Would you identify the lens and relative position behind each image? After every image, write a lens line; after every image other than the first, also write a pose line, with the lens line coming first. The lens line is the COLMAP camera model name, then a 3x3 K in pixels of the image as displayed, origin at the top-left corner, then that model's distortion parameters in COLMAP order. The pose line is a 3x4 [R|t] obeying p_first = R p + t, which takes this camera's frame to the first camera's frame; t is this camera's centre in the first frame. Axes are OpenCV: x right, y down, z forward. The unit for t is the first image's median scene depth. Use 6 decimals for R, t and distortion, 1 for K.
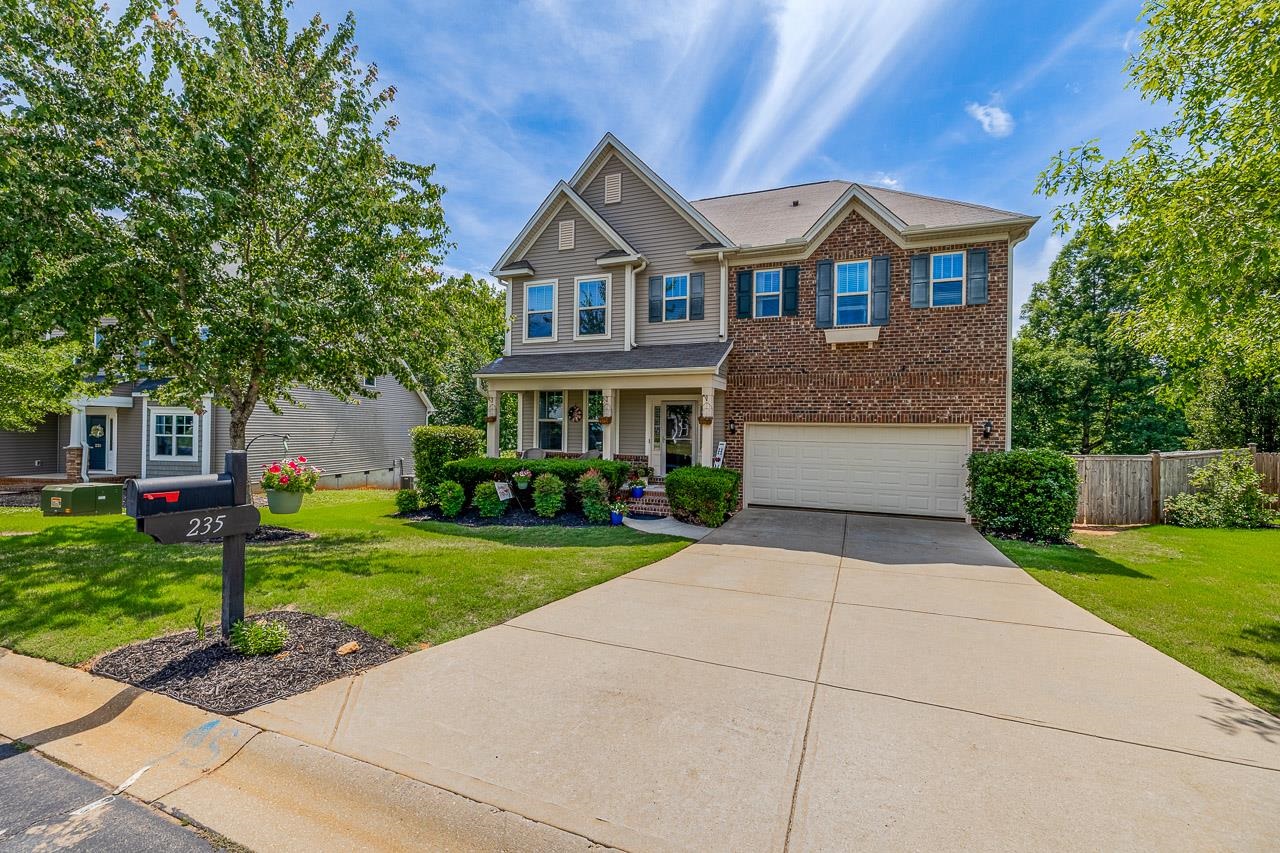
lens RADIAL K [[543.2, 0, 635.7], [0, 543.2, 413.0], [0, 0, 1]] dist [-0.000018, 0.000016]
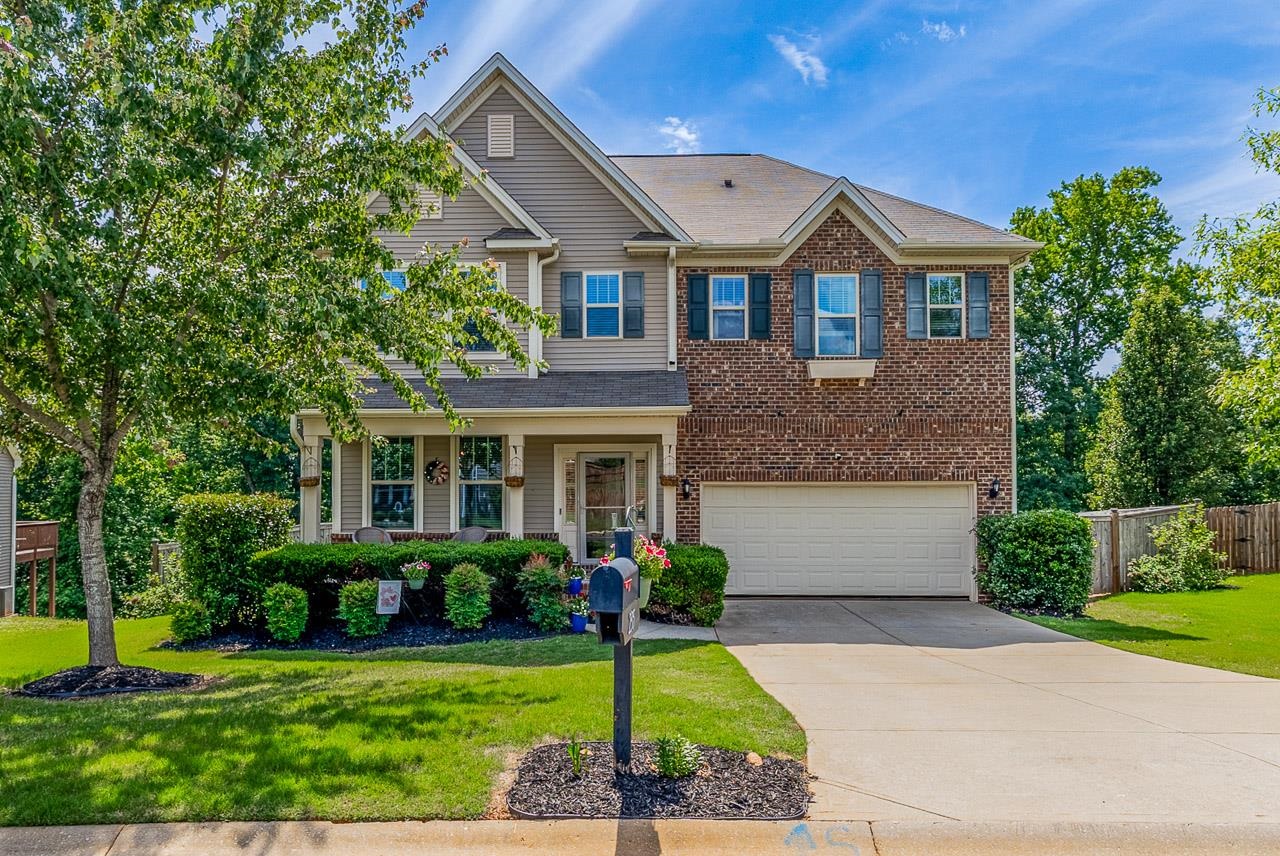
lens RADIAL K [[849.6, 0, 639.9], [0, 849.6, 447.4], [0, 0, 1]] dist [-0.004309, -0.001039]
pose [[0.939817, 0.003332, 0.341662, -0.275469], [0.004381, 0.999753, -0.021803, -0.005177], [-0.341650, 0.021987, 0.939570, -0.041992]]
